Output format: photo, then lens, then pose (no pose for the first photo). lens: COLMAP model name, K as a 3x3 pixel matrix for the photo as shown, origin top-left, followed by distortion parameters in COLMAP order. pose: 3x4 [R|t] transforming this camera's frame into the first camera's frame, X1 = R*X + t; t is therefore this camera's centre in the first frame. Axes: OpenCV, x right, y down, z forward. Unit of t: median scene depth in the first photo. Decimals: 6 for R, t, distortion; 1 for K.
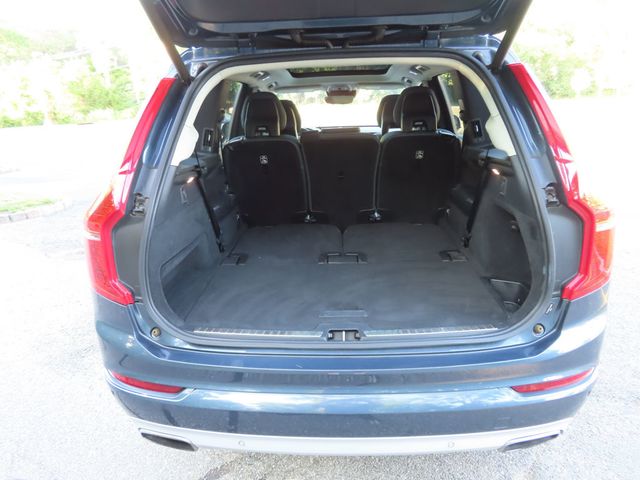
lens RADIAL K [[446.5, 0, 320.0], [0, 446.5, 240.0], [0, 0, 1]] dist [-0.002813, -0.000447]
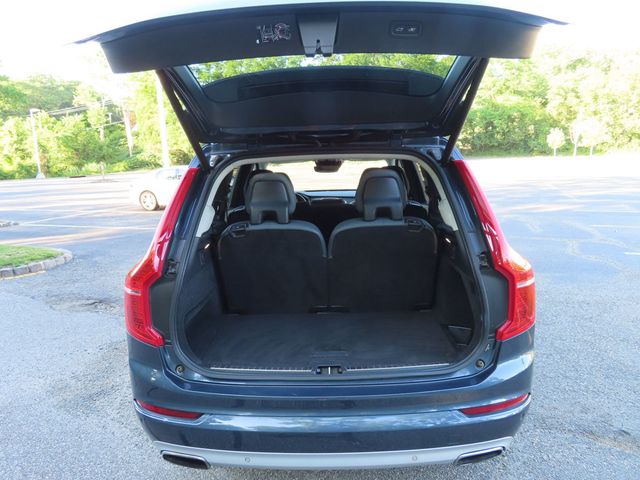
lens RADIAL K [[446.5, 0, 320.0], [0, 446.5, 240.0], [0, 0, 1]] dist [-0.002813, -0.000447]
pose [[0.999674, 0.001327, 0.025501, -0.005719], [0.001594, 0.993455, -0.114211, -0.008419], [-0.025486, 0.114215, 0.993129, -0.272204]]
